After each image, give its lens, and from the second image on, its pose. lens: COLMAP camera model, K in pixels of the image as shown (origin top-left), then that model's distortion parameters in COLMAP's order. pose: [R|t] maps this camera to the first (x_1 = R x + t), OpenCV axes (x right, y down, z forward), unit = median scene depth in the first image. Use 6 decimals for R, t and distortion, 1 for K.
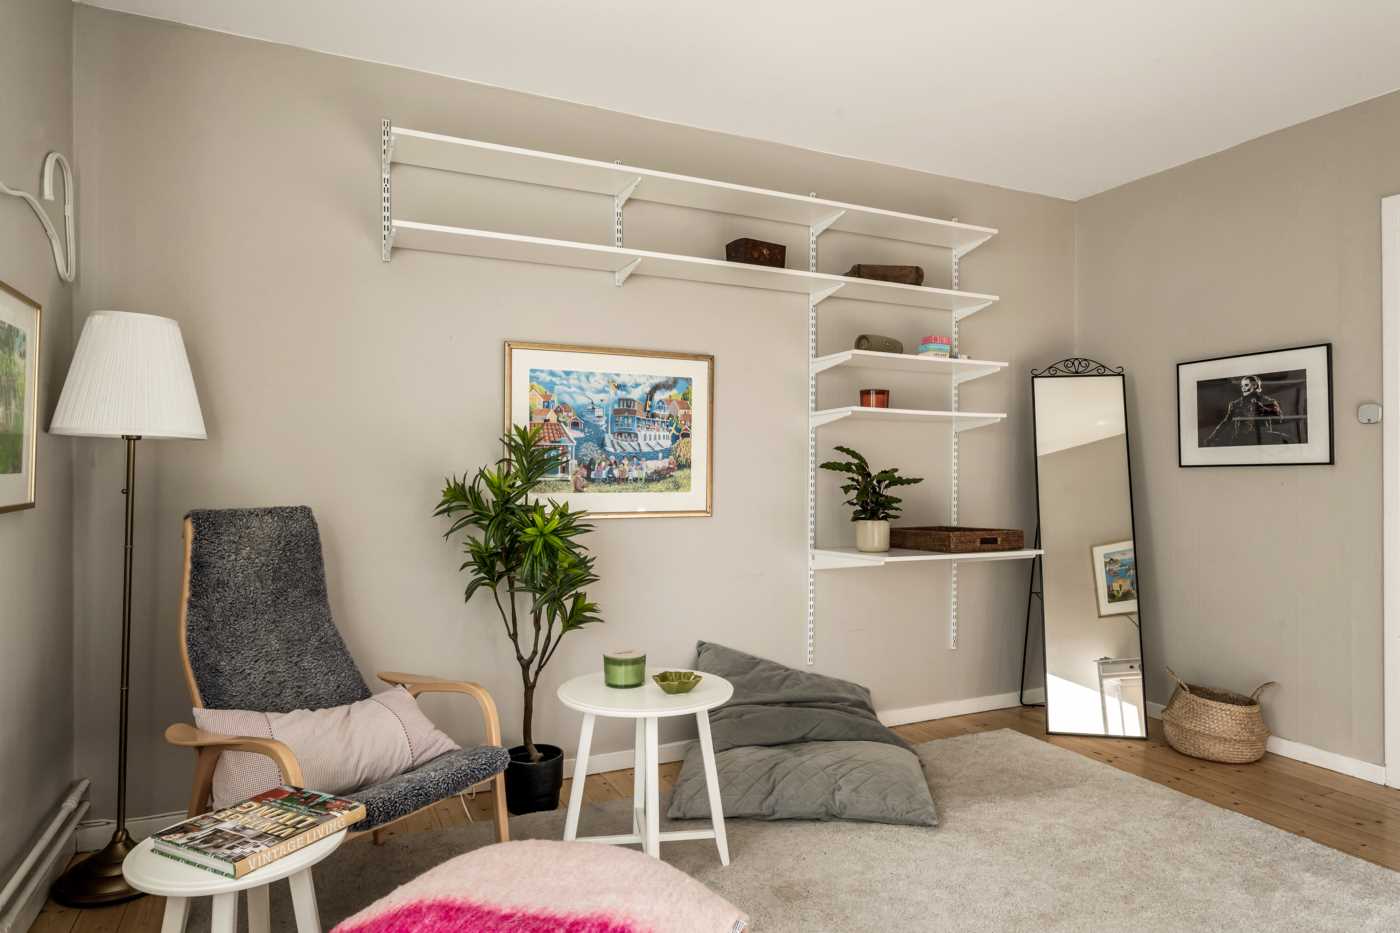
lens RADIAL K [[836.6, 0, 702.9], [0, 836.6, 468.9], [0, 0, 1]] dist [0.001390, -0.000406]
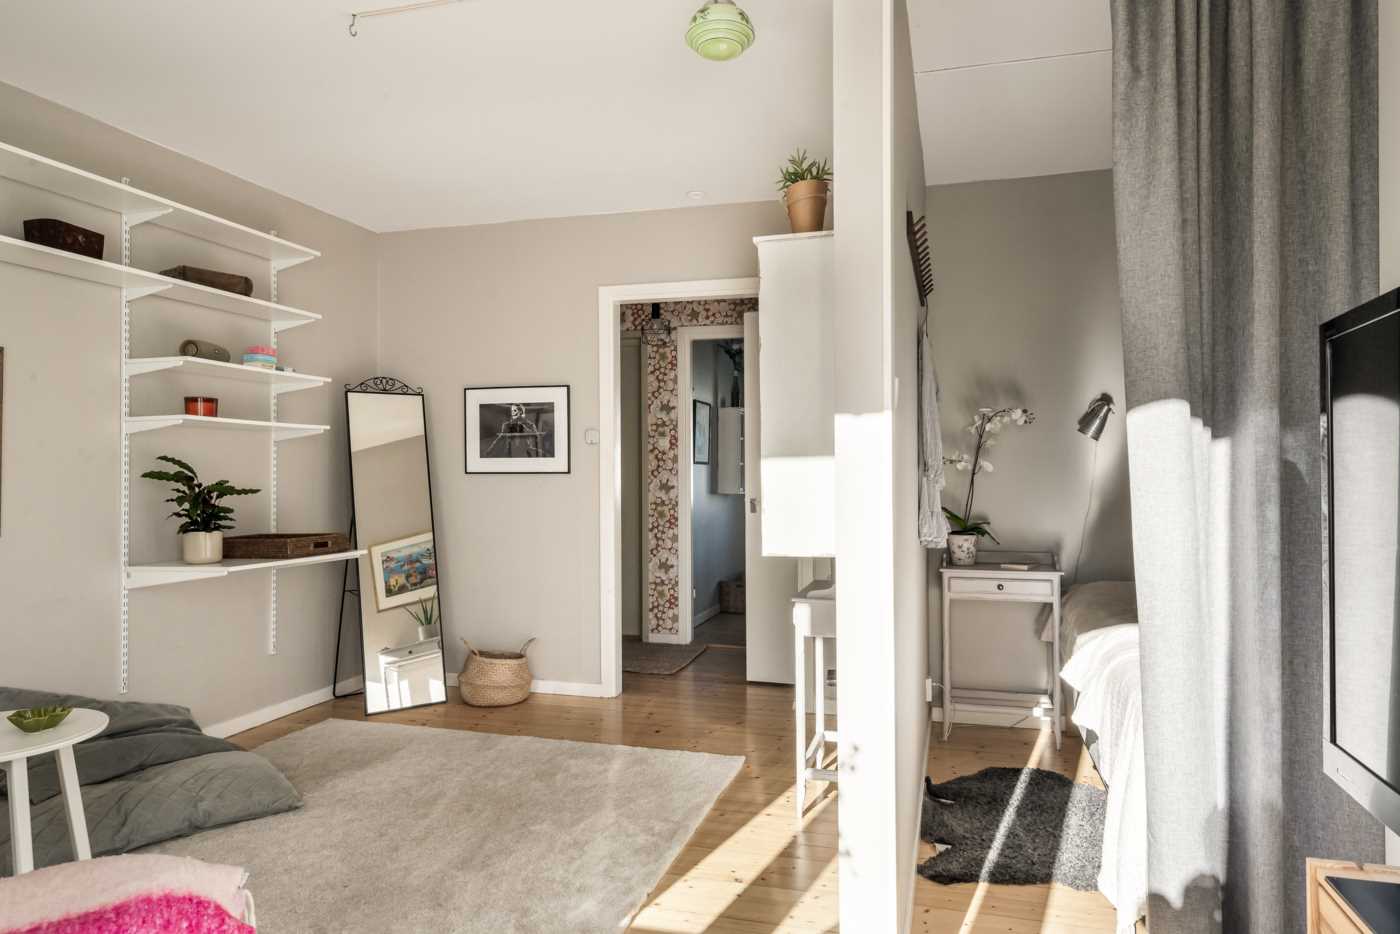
lens RADIAL K [[873.8, 0, 700.8], [0, 873.8, 467.0], [0, 0, 1]] dist [0.023036, 0.000427]
pose [[0.668119, 0.001910, 0.744052, -0.169844], [-0.000176, 0.999997, -0.002409, -0.011231], [-0.744054, 0.001479, 0.668118, -0.117100]]
